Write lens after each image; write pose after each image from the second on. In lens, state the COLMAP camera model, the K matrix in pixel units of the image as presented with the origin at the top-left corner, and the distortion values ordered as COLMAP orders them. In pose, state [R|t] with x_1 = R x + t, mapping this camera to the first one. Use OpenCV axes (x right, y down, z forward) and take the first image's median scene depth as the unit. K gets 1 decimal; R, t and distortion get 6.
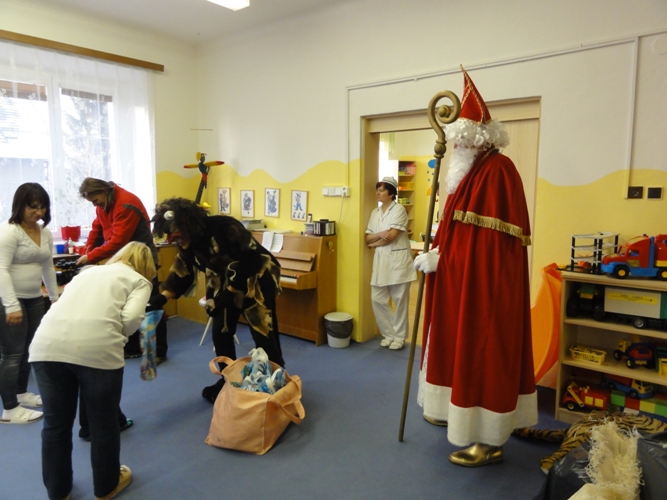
lens RADIAL K [[476.6, 0, 330.8], [0, 476.6, 248.0], [0, 0, 1]] dist [-0.004561, 0.001908]
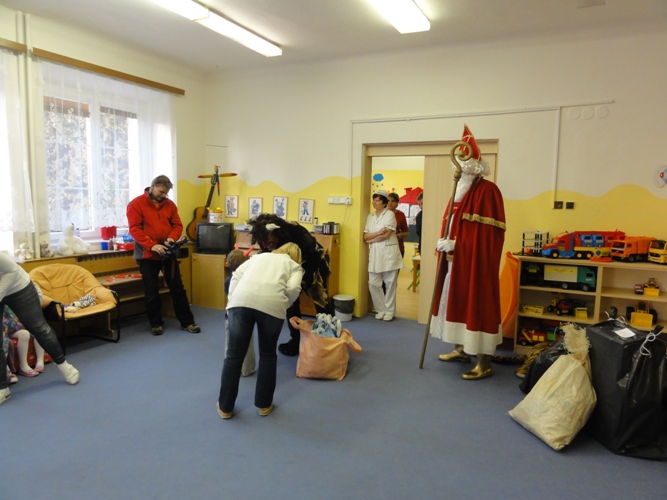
lens RADIAL K [[476.6, 0, 332.4], [0, 476.6, 249.7], [0, 0, 1]] dist [-0.004561, 0.001908]
pose [[0.978413, -0.003649, 0.206629, -0.289479], [0.006269, 0.999908, -0.012029, 0.031469], [-0.206566, 0.013065, 0.978345, -0.265232]]
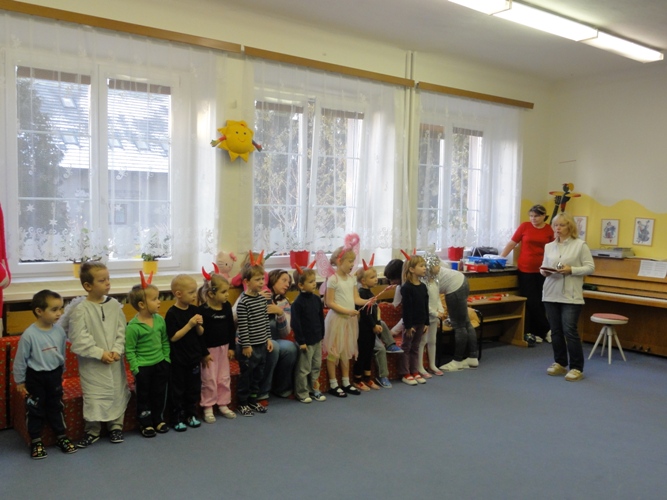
lens RADIAL K [[641.3, 0, 330.8], [0, 641.3, 250.7], [0, 0, 1]] dist [0.004205, 0.000000]
pose [[0.969481, 0.036896, -0.242376, -0.526059], [-0.052429, 0.996942, -0.057949, 0.075506], [0.239497, 0.068888, 0.968450, -0.620294]]
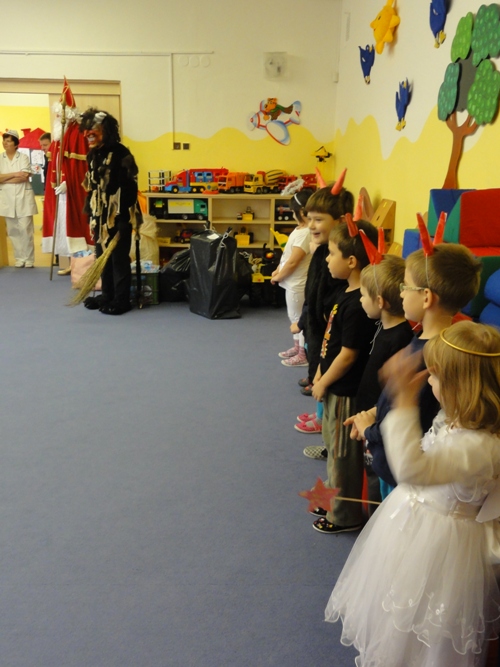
lens RADIAL K [[641.3, 0, 250.8], [0, 641.3, 334.8], [0, 0, 1]] dist [0.004205, 0.000000]
pose [[0.762497, -0.164057, 0.625846, -0.525392], [0.060609, 0.981176, 0.183359, 0.105065], [-0.644147, -0.101879, 0.758087, -0.731059]]
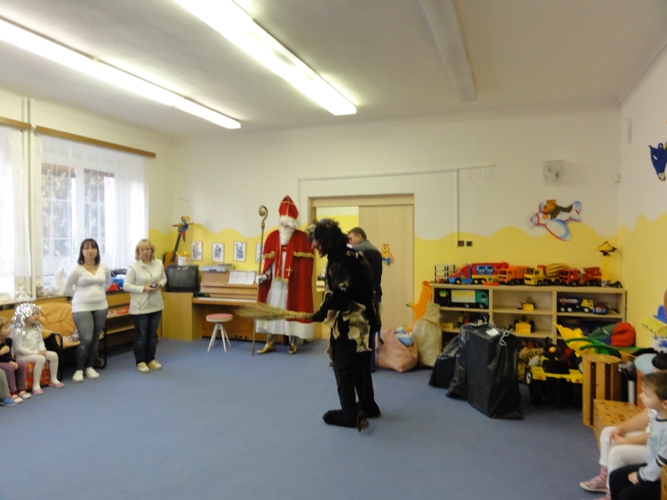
lens RADIAL K [[473.8, 0, 330.7], [0, 473.8, 249.3], [0, 0, 1]] dist [-0.001416, 0.000803]
pose [[0.952815, -0.008843, 0.303423, -0.348614], [0.040215, 0.994442, -0.097302, 0.057276], [-0.300876, 0.104913, 0.947875, -0.517262]]
